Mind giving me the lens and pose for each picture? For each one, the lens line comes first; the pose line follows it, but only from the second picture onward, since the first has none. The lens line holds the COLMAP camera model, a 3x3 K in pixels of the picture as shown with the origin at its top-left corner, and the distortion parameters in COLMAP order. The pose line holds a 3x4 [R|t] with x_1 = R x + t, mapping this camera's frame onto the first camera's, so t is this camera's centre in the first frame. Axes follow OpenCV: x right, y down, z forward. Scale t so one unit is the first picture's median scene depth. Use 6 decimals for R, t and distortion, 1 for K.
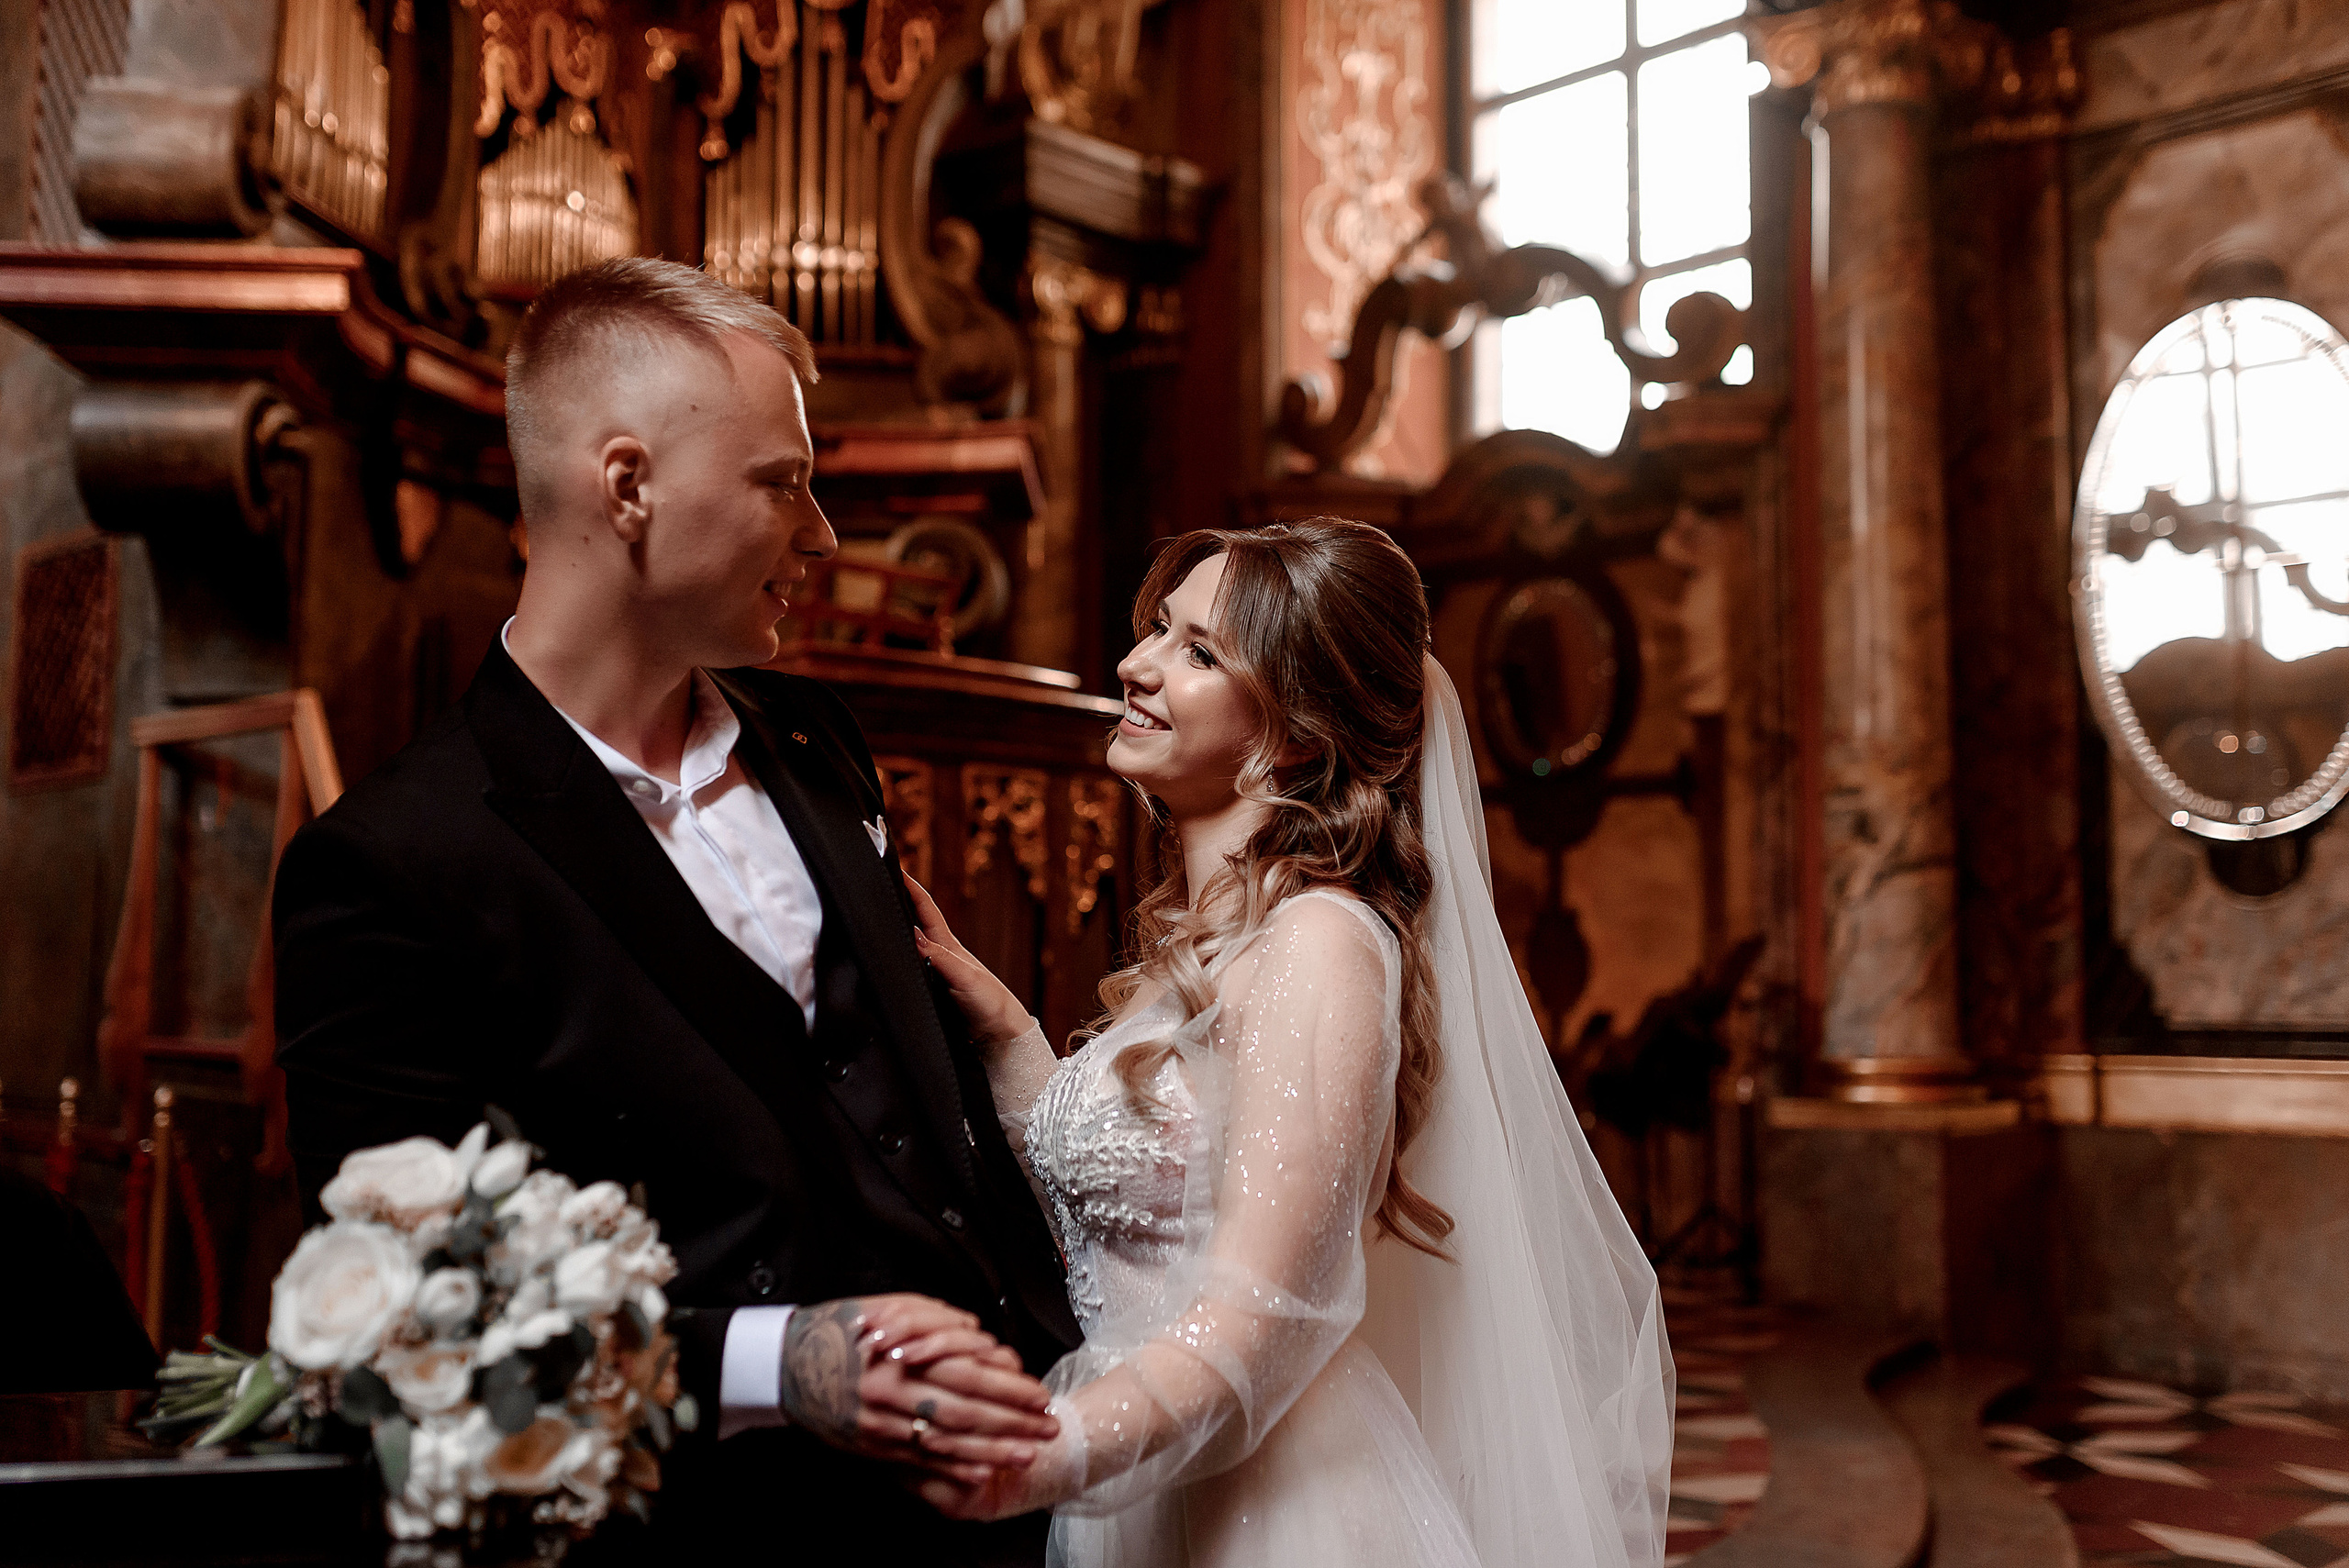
lens RADIAL K [[2302.5, 0, 1170.5], [0, 2302.5, 789.4], [0, 0, 1]] dist [-0.004899, 0.007208]
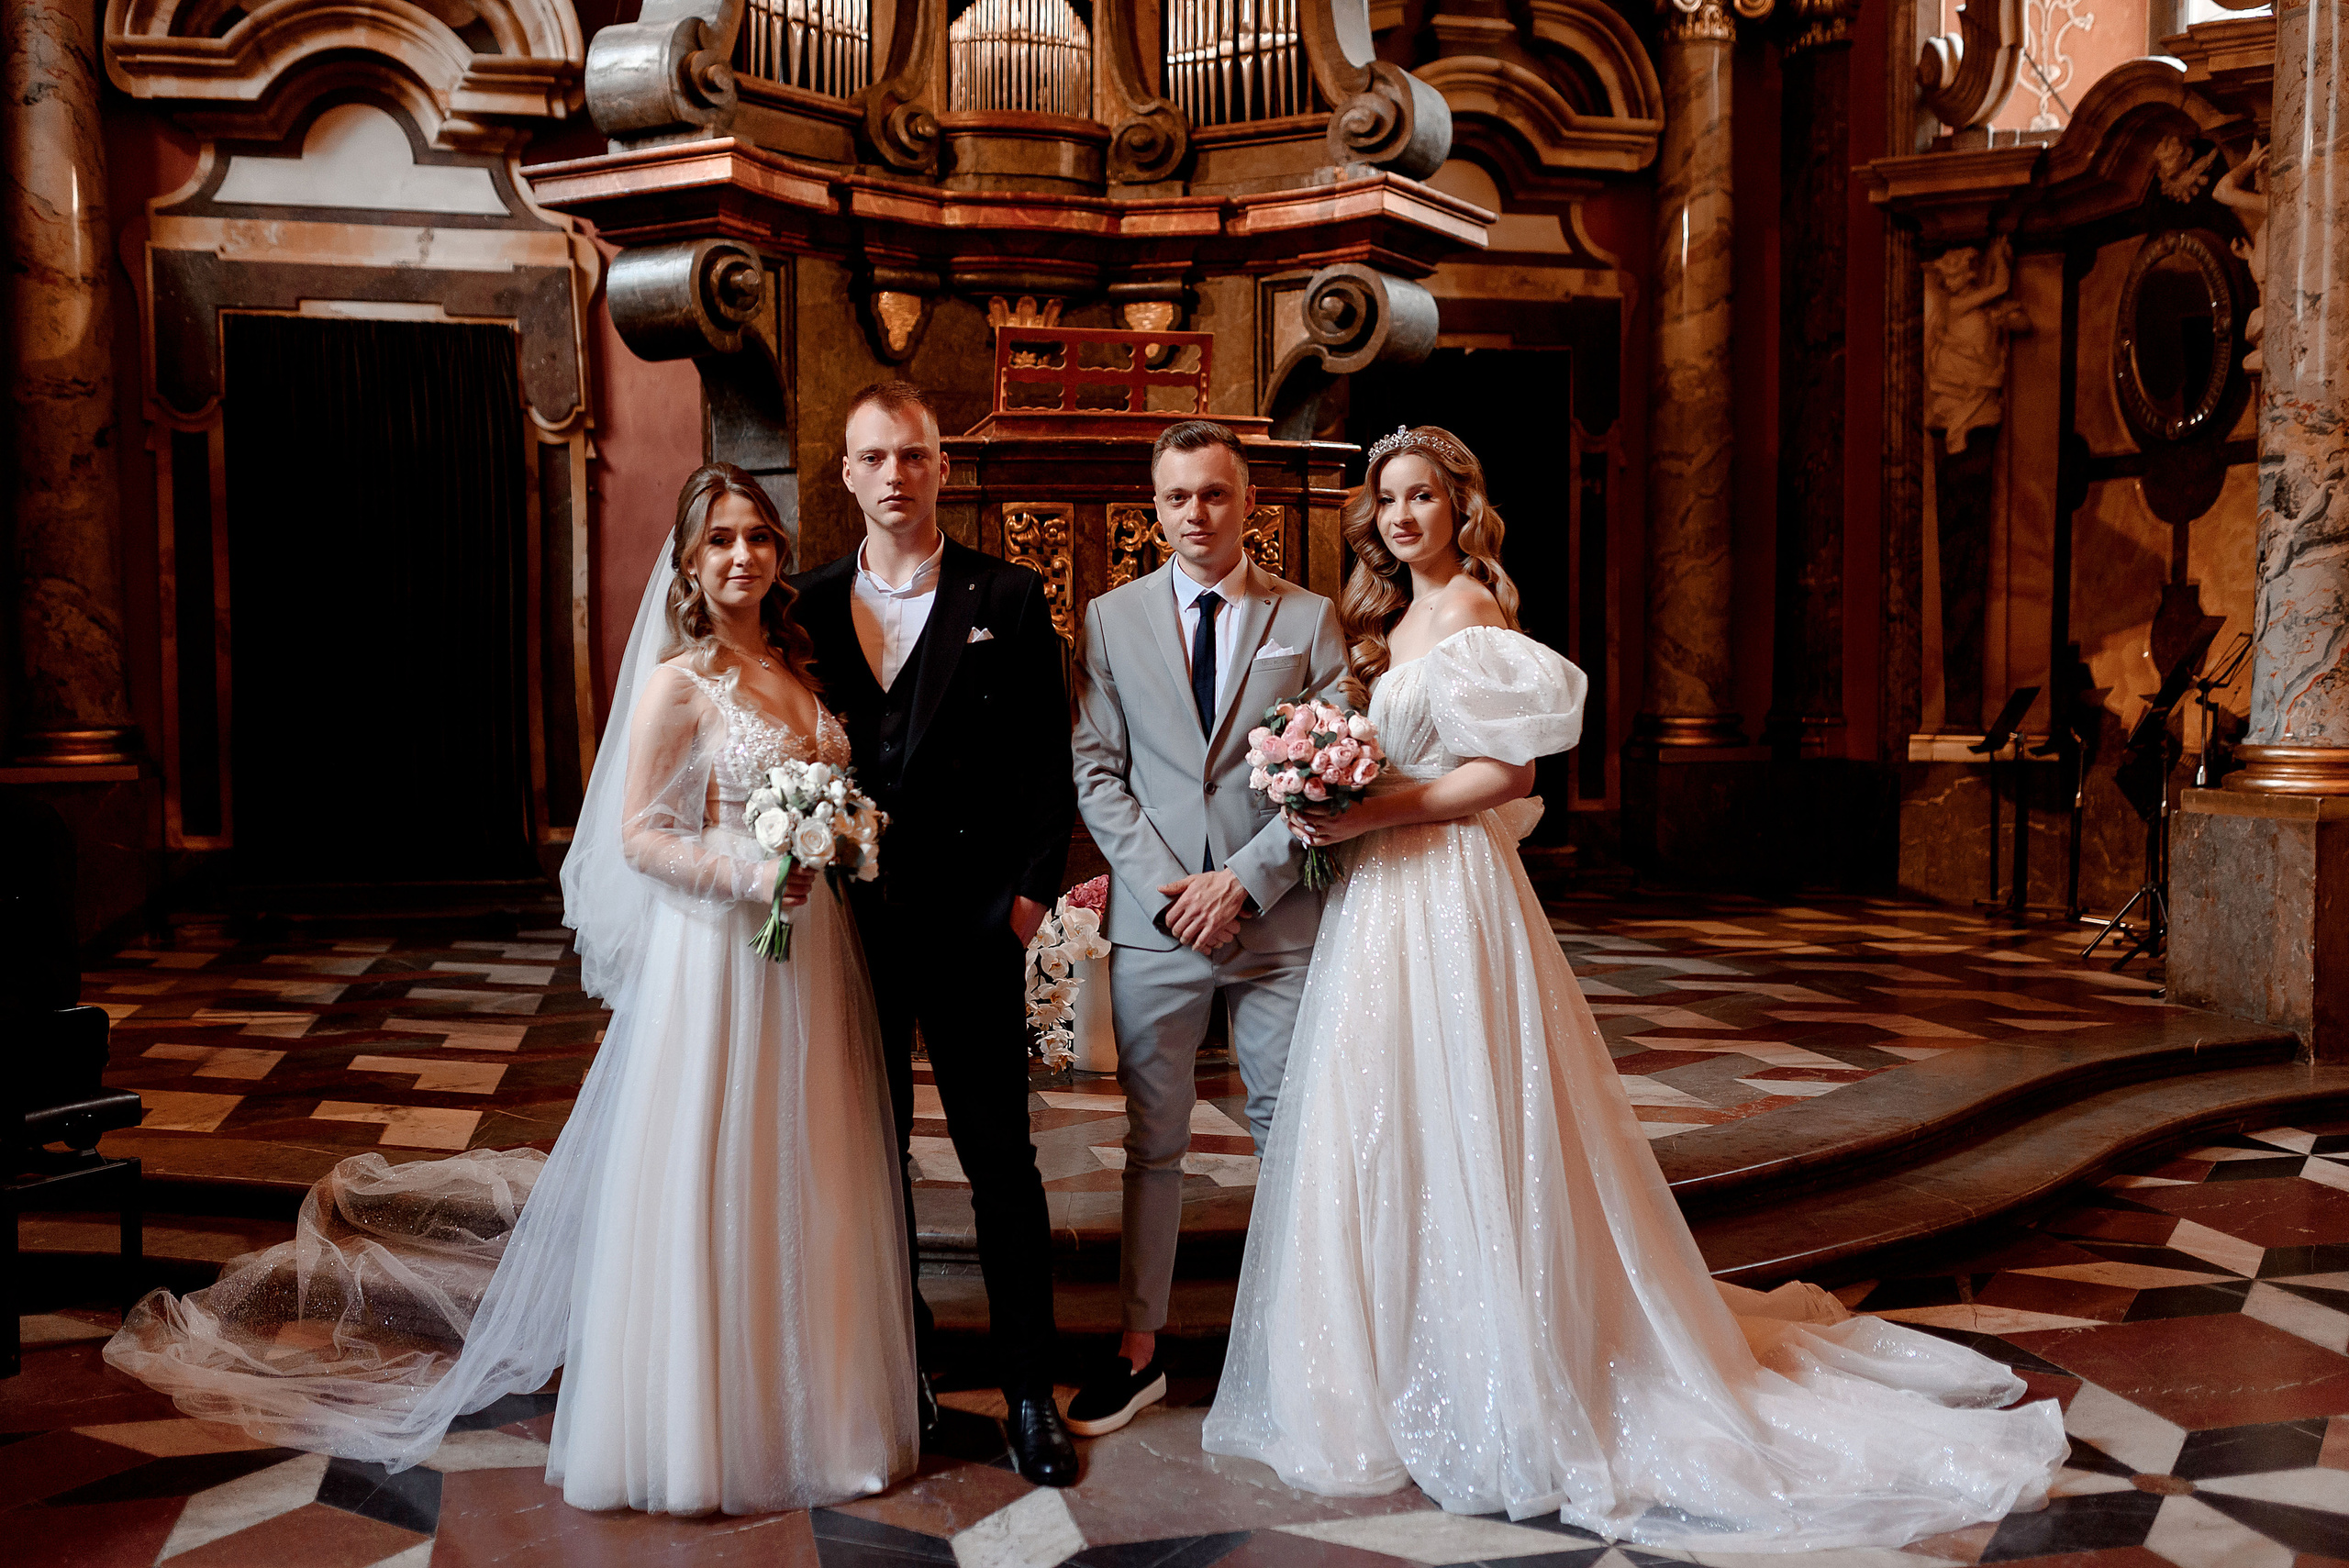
lens RADIAL K [[2219.8, 0, 1174.1], [0, 2219.8, 789.1], [0, 0, 1]] dist [-0.002839, 0.002464]
pose [[0.848504, 0.021470, -0.528752, 0.443768], [0.055614, 0.990026, 0.129445, -0.008300], [0.526258, -0.139241, 0.838847, 0.001284]]
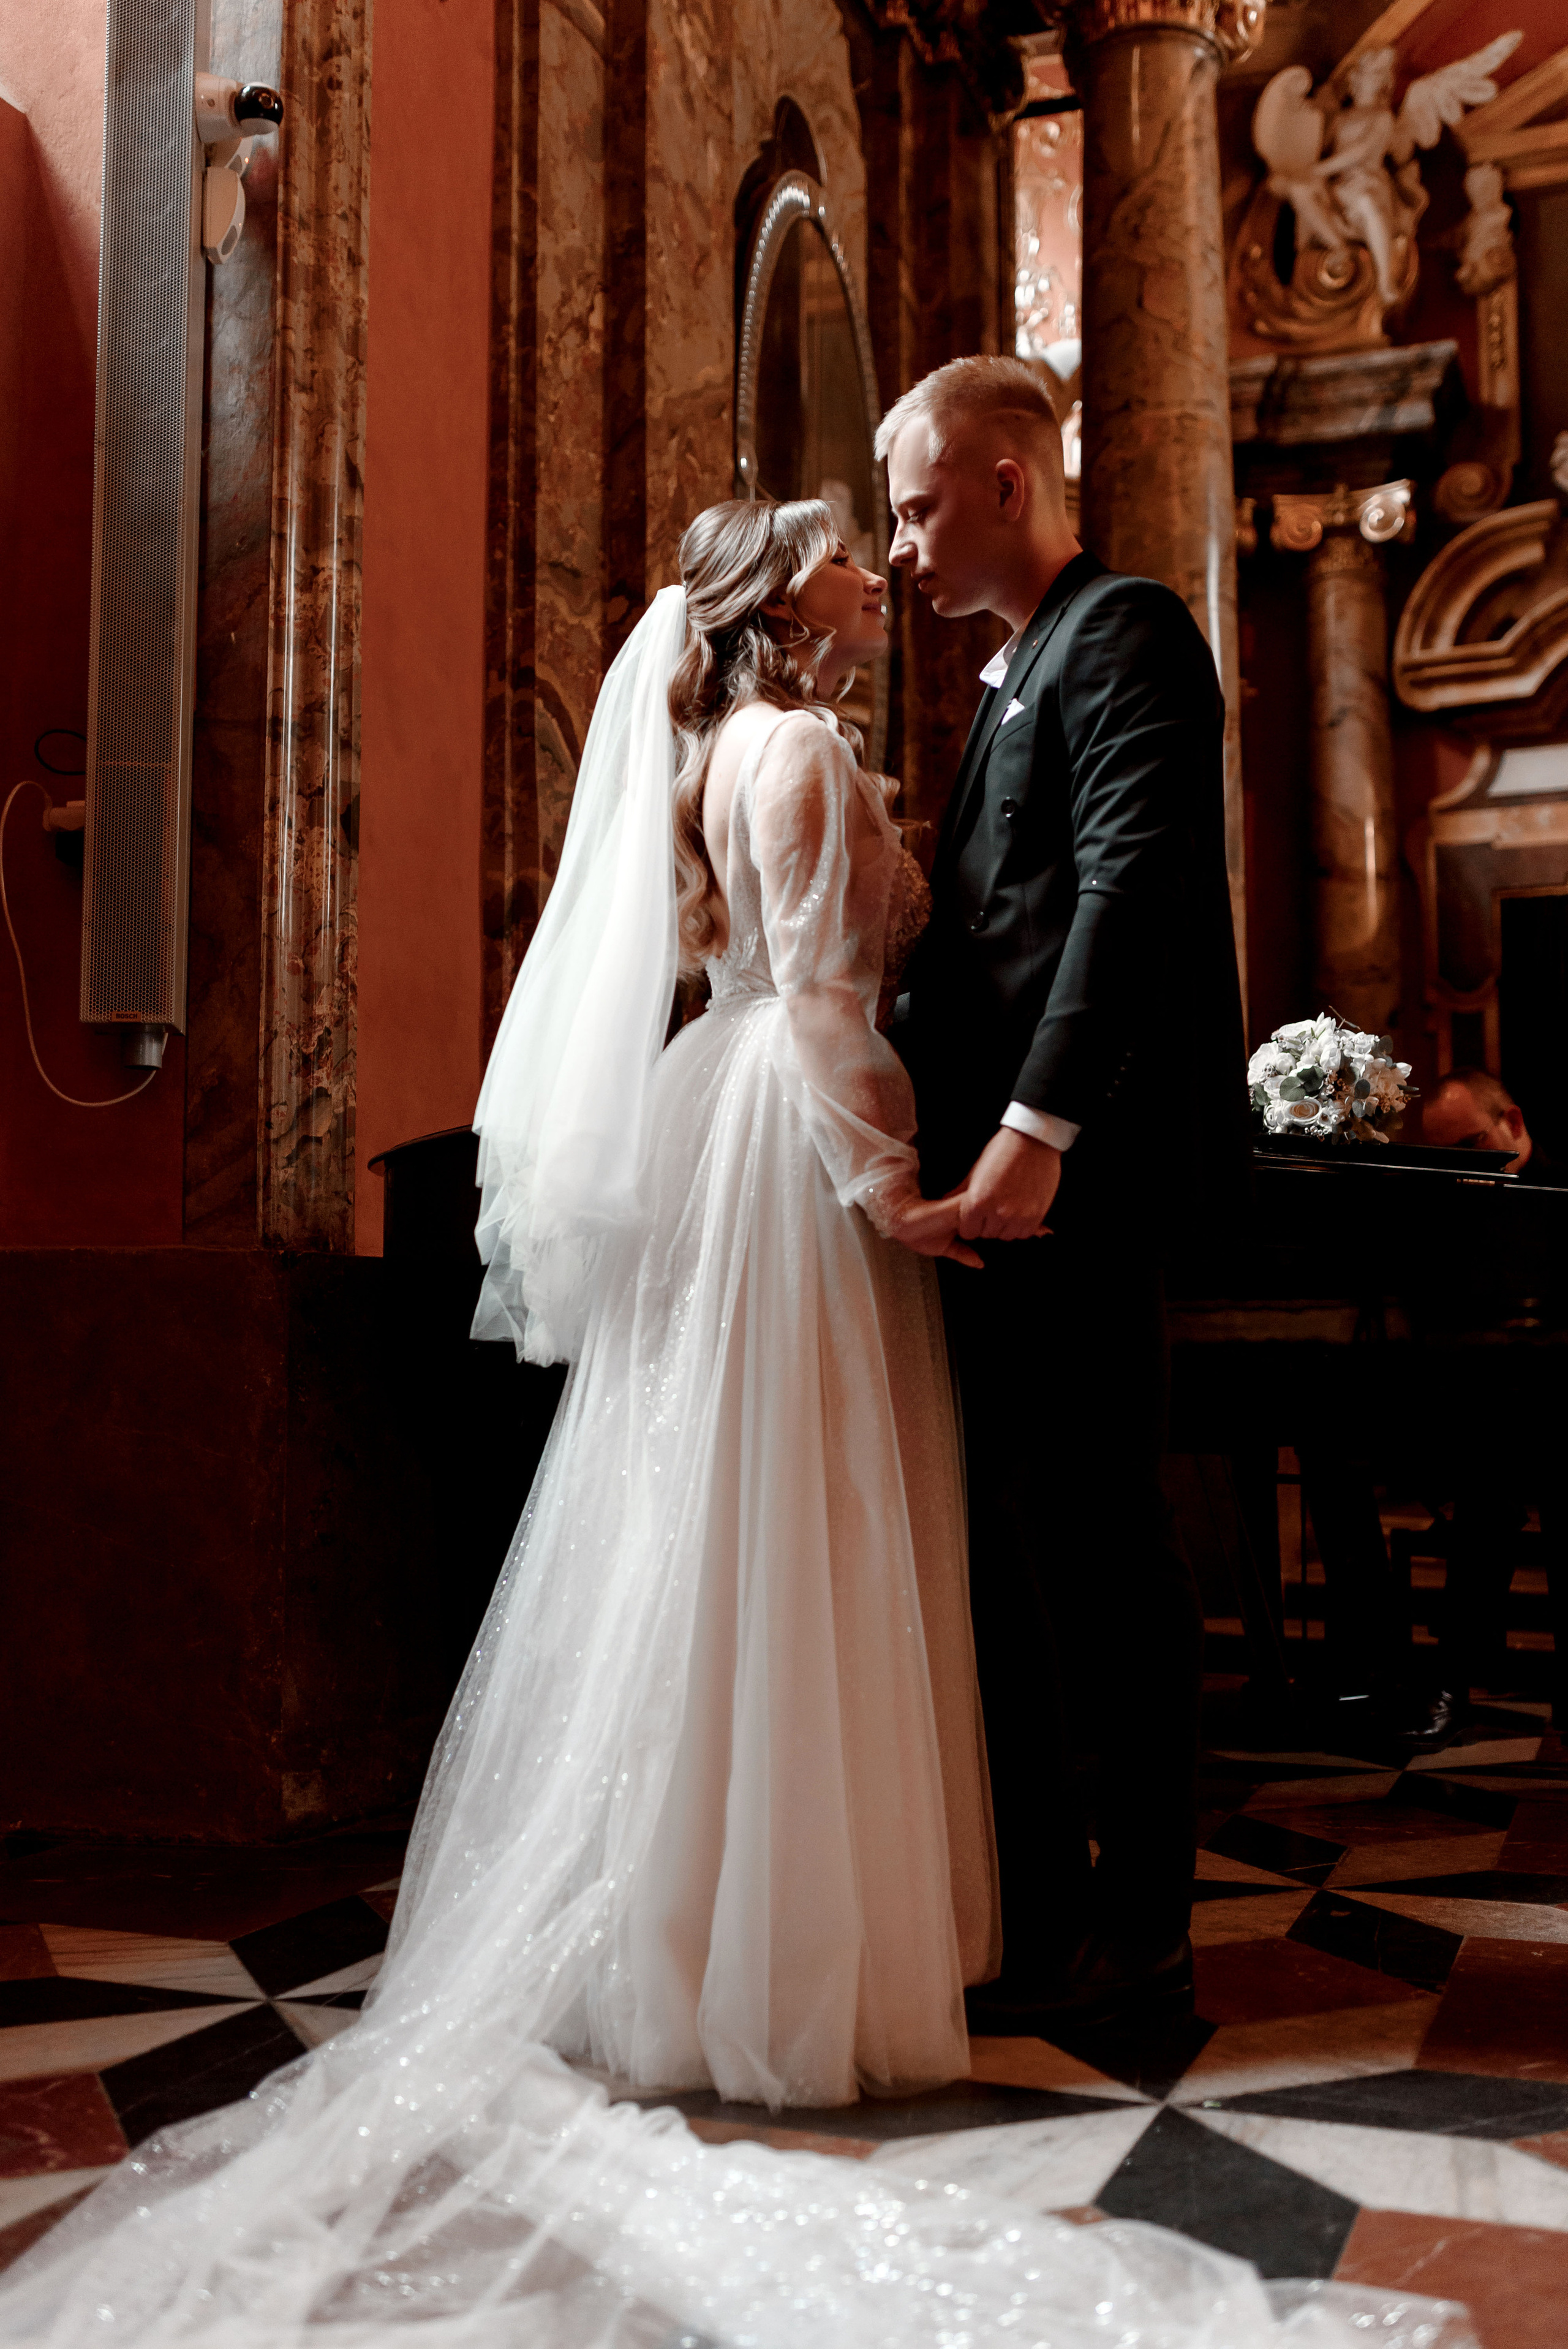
lens RADIAL K [[2239.1, 0, 793.3], [0, 2239.1, 1168.4], [0, 0, 1]] dist [-0.001013, 0.006514]
pose [[0.392342, -0.097785, -0.914607, 0.343164], [0.083259, 0.994027, -0.070561, 0.084094], [0.916043, -0.048465, 0.398140, -0.120809]]
